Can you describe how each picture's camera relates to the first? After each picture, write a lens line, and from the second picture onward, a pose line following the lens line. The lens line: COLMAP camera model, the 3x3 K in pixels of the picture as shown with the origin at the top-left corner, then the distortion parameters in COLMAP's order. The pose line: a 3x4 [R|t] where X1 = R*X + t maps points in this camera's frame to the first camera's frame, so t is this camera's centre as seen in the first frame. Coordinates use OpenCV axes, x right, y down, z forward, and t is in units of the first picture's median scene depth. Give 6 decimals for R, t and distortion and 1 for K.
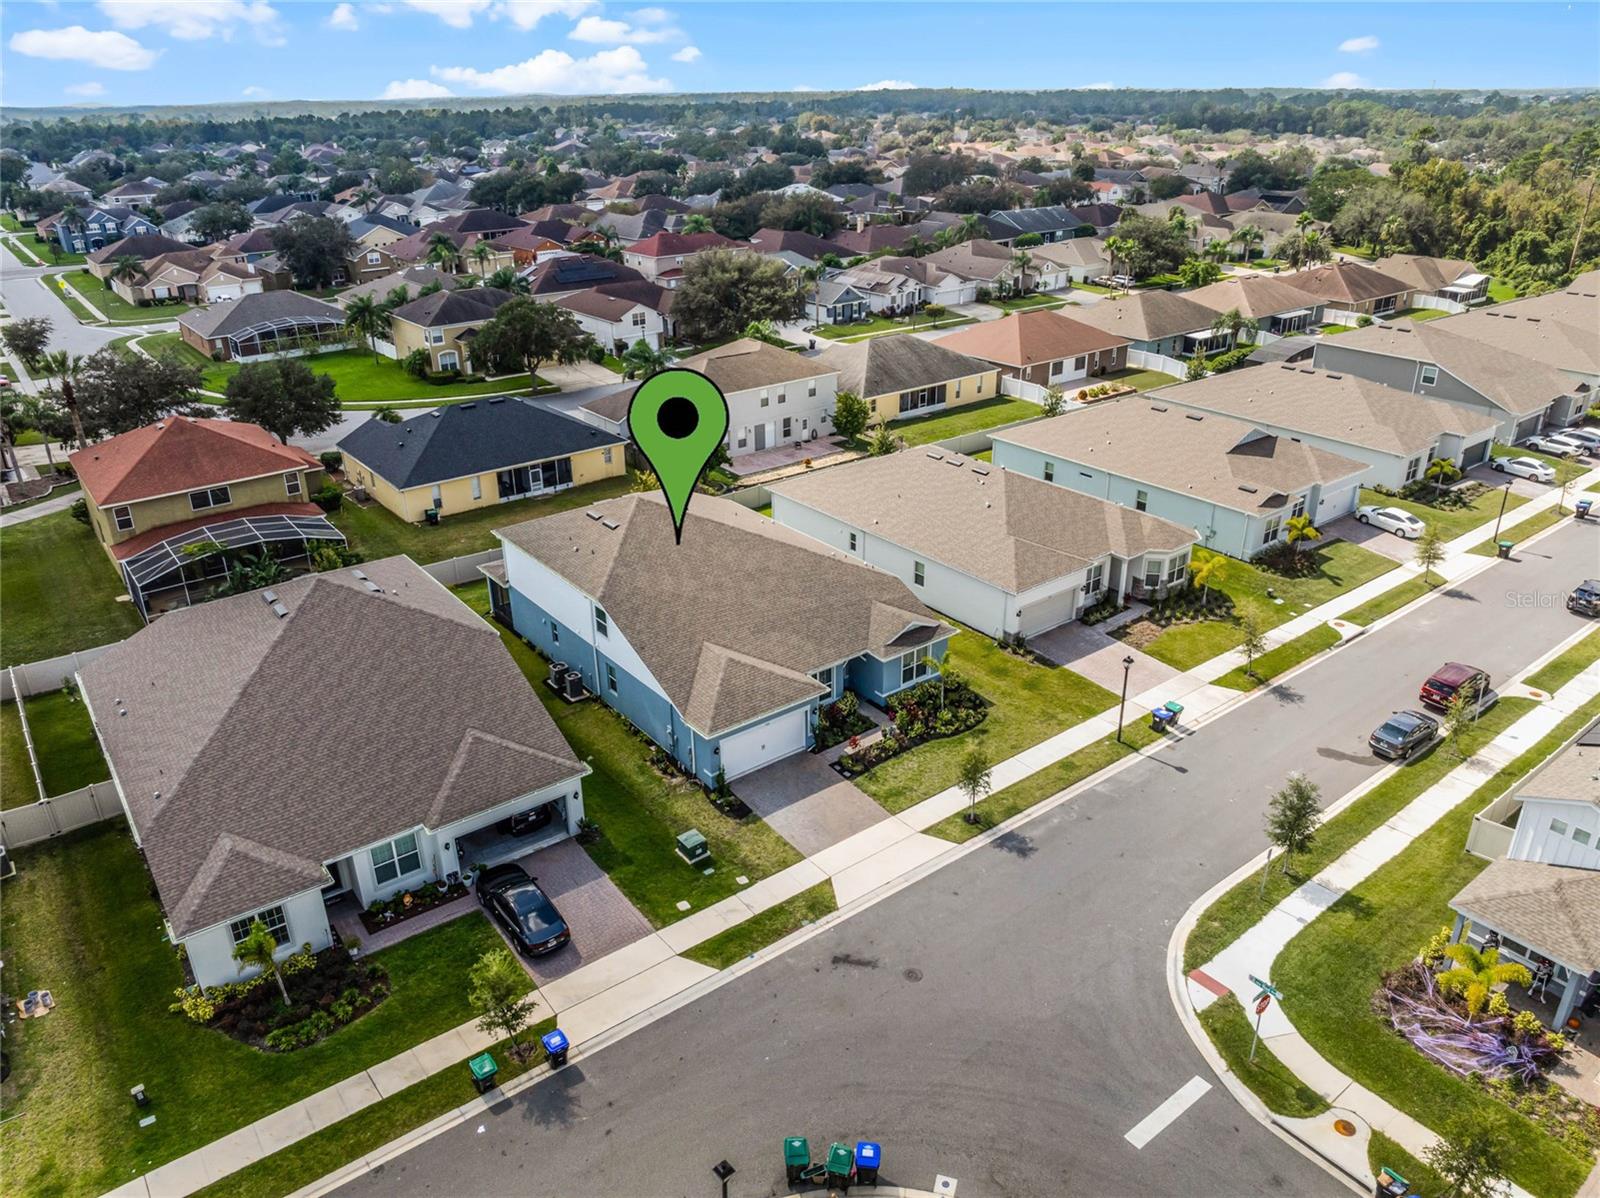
lens RADIAL K [[1128.5, 0, 801.4], [0, 1128.5, 603.6], [0, 0, 1]] dist [-0.047468, 0.014374]
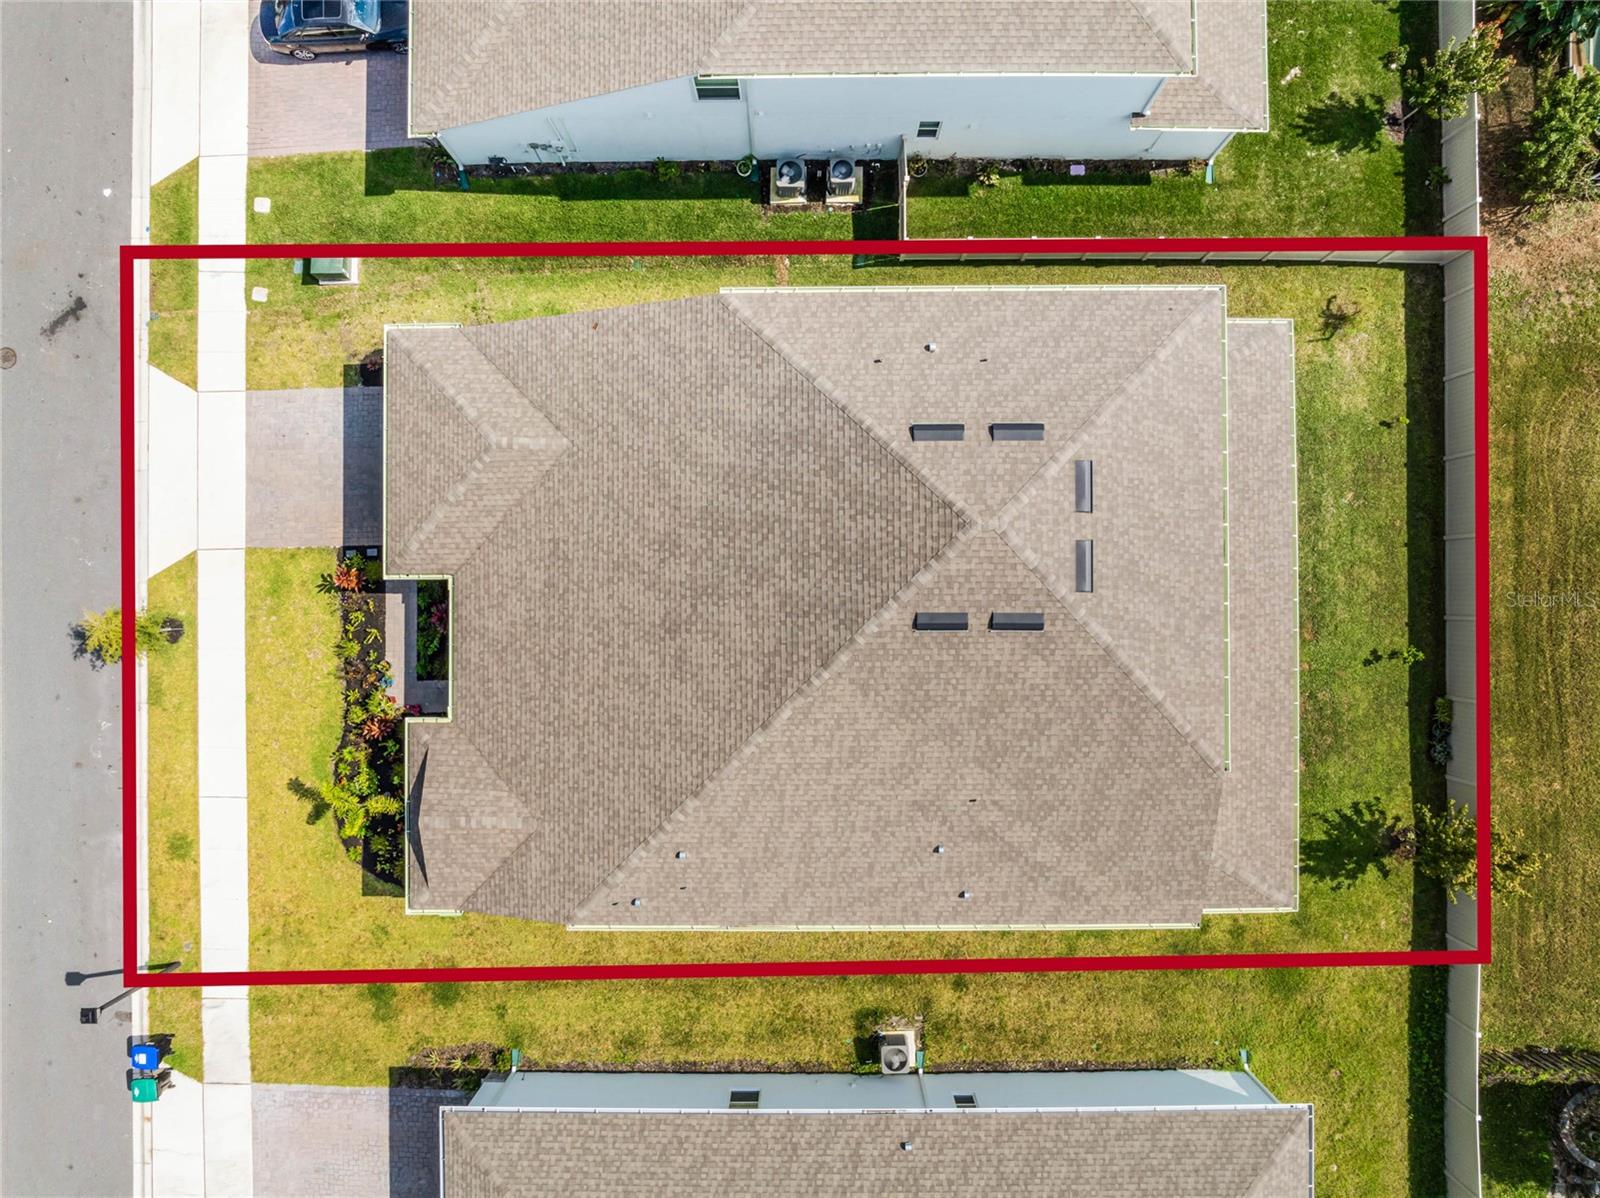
lens RADIAL K [[1128.5, 0, 798.8], [0, 1128.5, 599.3], [0, 0, 1]] dist [-0.047468, 0.014374]
pose [[-0.611059, 0.791583, -0.001767, -0.079089], [-0.323161, -0.247424, 0.913427, -0.438704], [0.722616, 0.558729, 0.406999, 0.764978]]
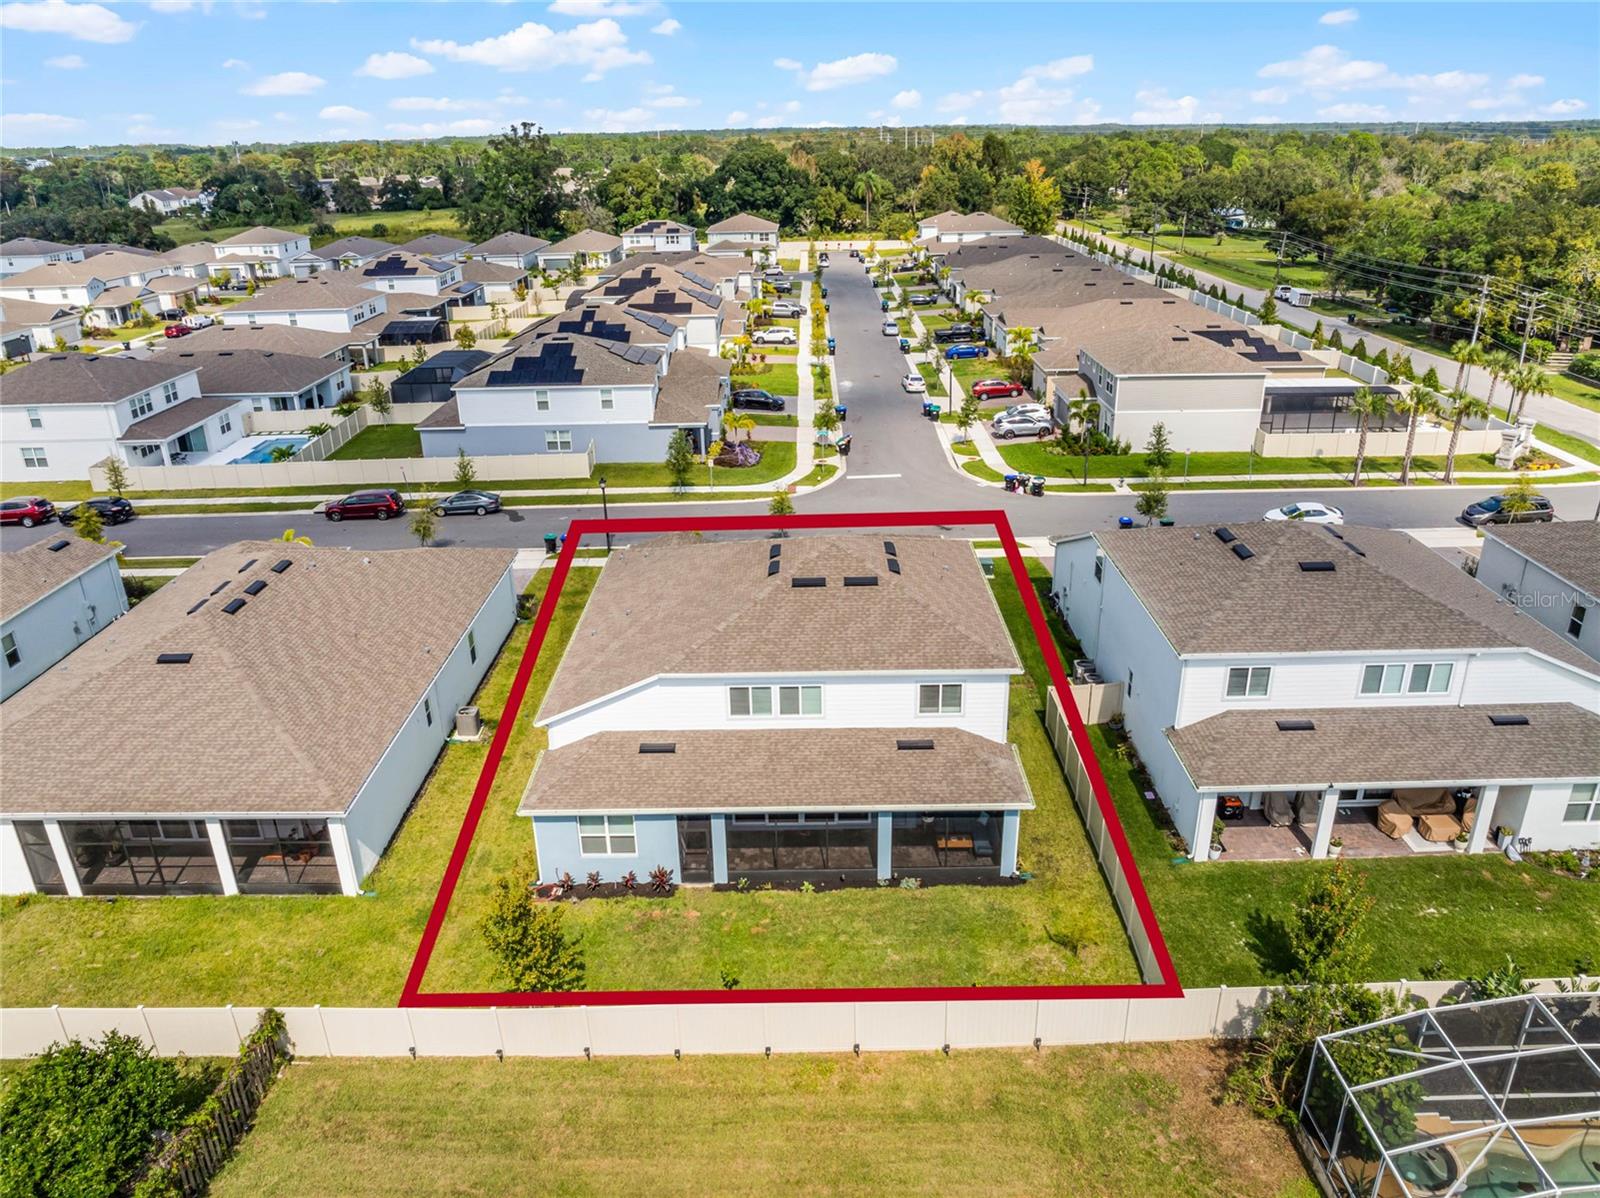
lens RADIAL K [[1128.5, 0, 801.2], [0, 1128.5, 595.9], [0, 0, 1]] dist [-0.047468, 0.014374]
pose [[-0.788654, -0.215343, 0.575893, -0.513501], [0.279341, 0.708910, 0.647623, -0.498582], [-0.547717, 0.671621, -0.498930, 1.320376]]
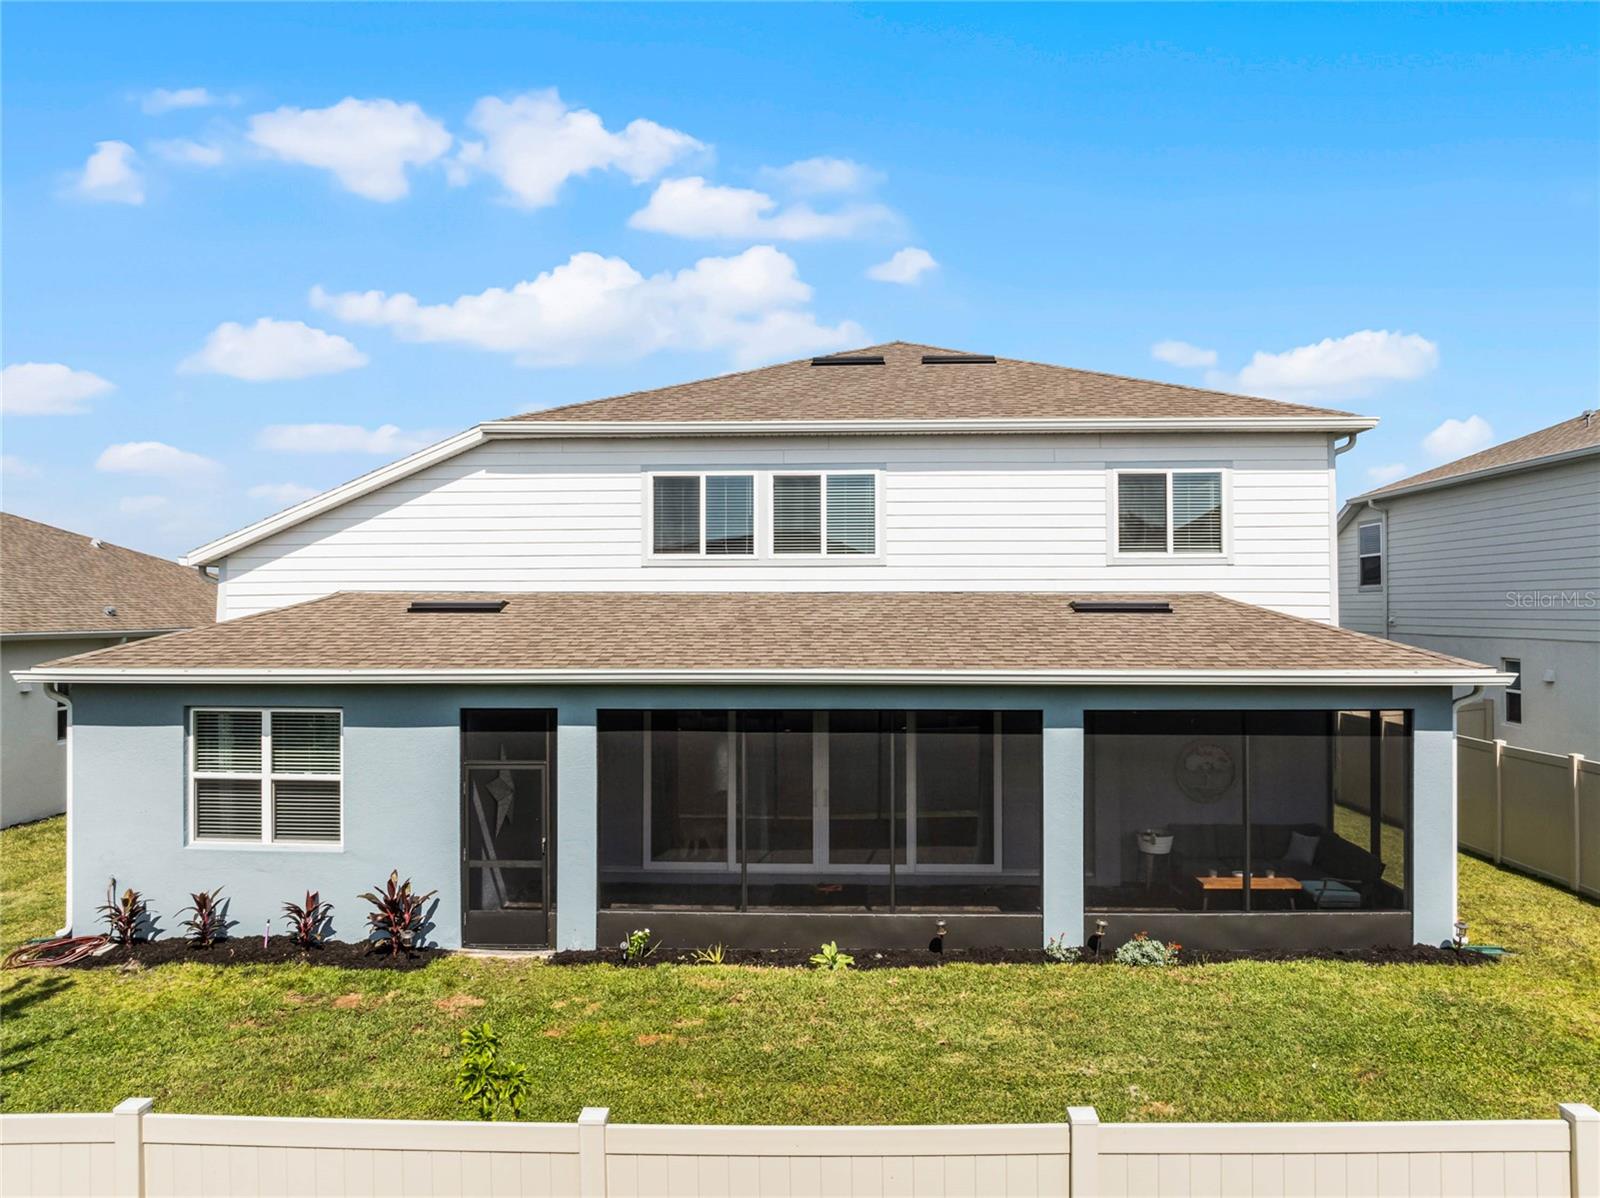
lens RADIAL K [[1128.5, 0, 794.9], [0, 1128.5, 613.5], [0, 0, 1]] dist [-0.047468, 0.014374]
pose [[-0.762432, 0.019916, 0.646762, -0.335301], [0.277801, 0.912798, 0.299377, -0.130764], [-0.584401, 0.407925, -0.701479, 1.243907]]
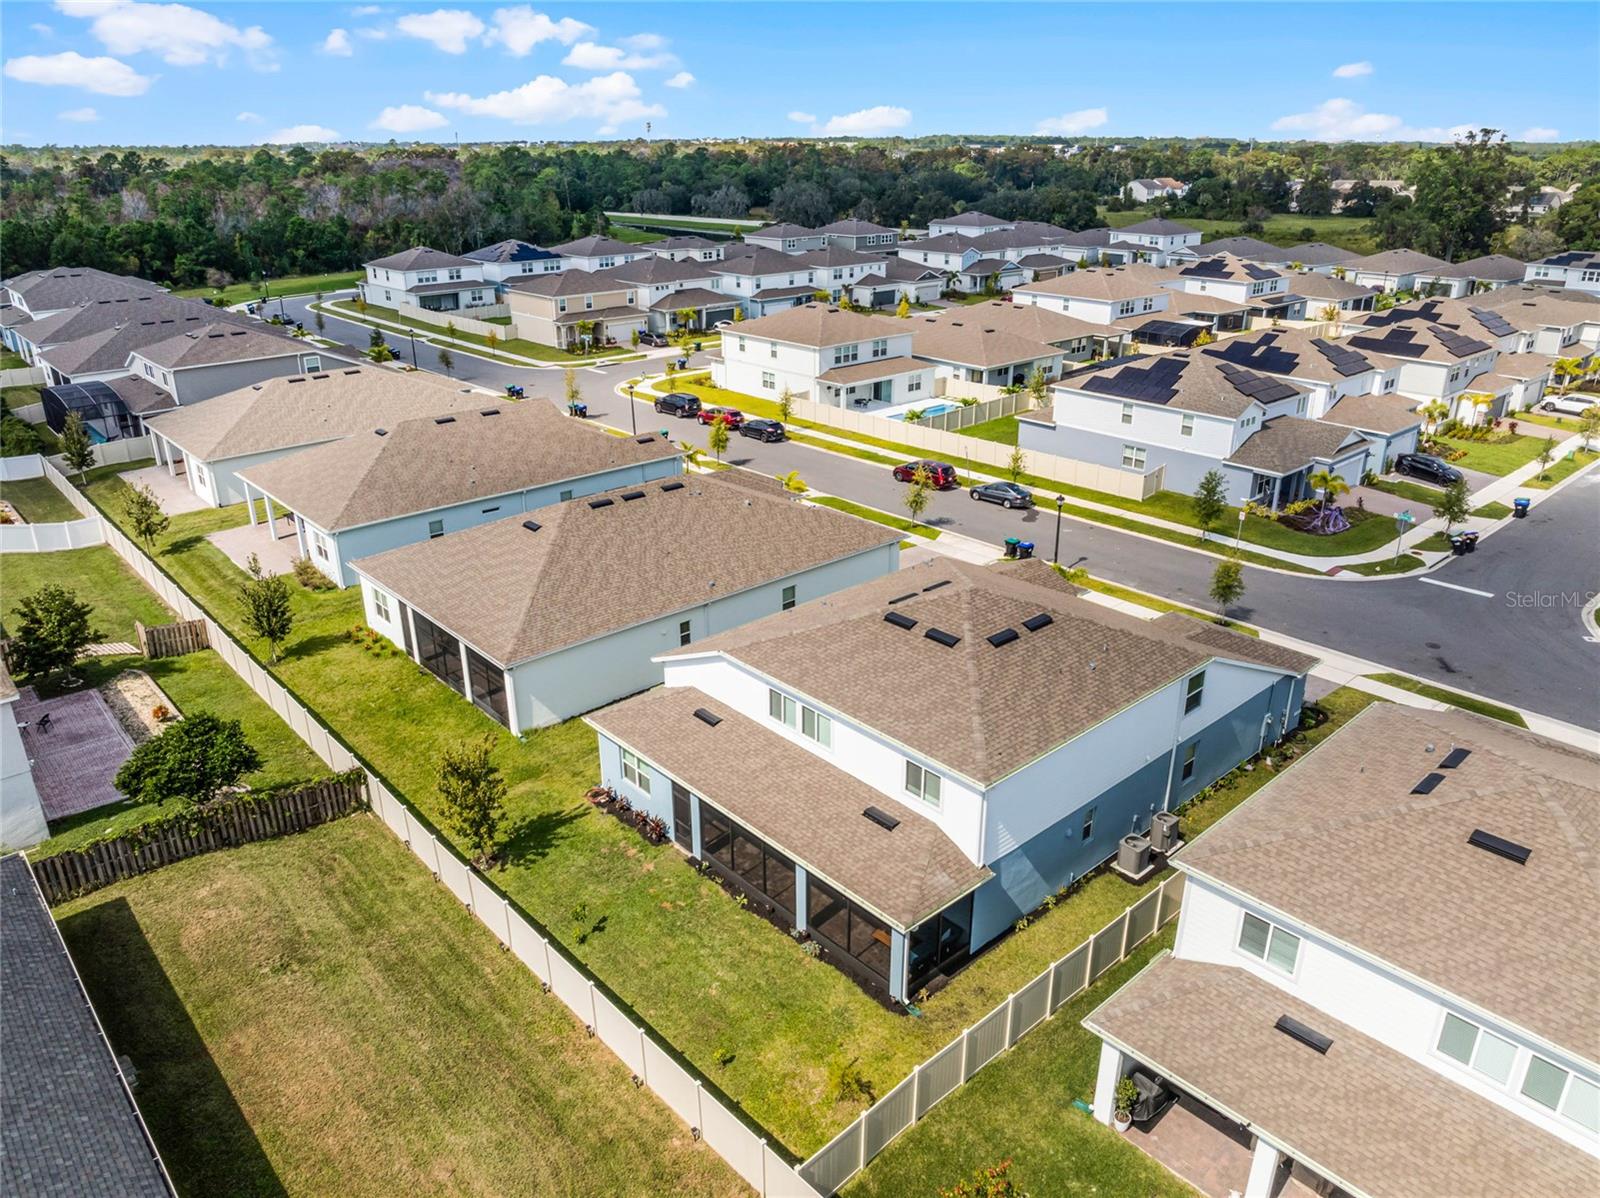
lens RADIAL K [[1128.5, 0, 798.1], [0, 1128.5, 595.1], [0, 0, 1]] dist [-0.047468, 0.014374]
pose [[-0.069495, -0.367426, 0.927453, -0.693955], [0.421159, 0.831979, 0.361160, -0.343855], [-0.904321, 0.415704, 0.096926, 0.985562]]
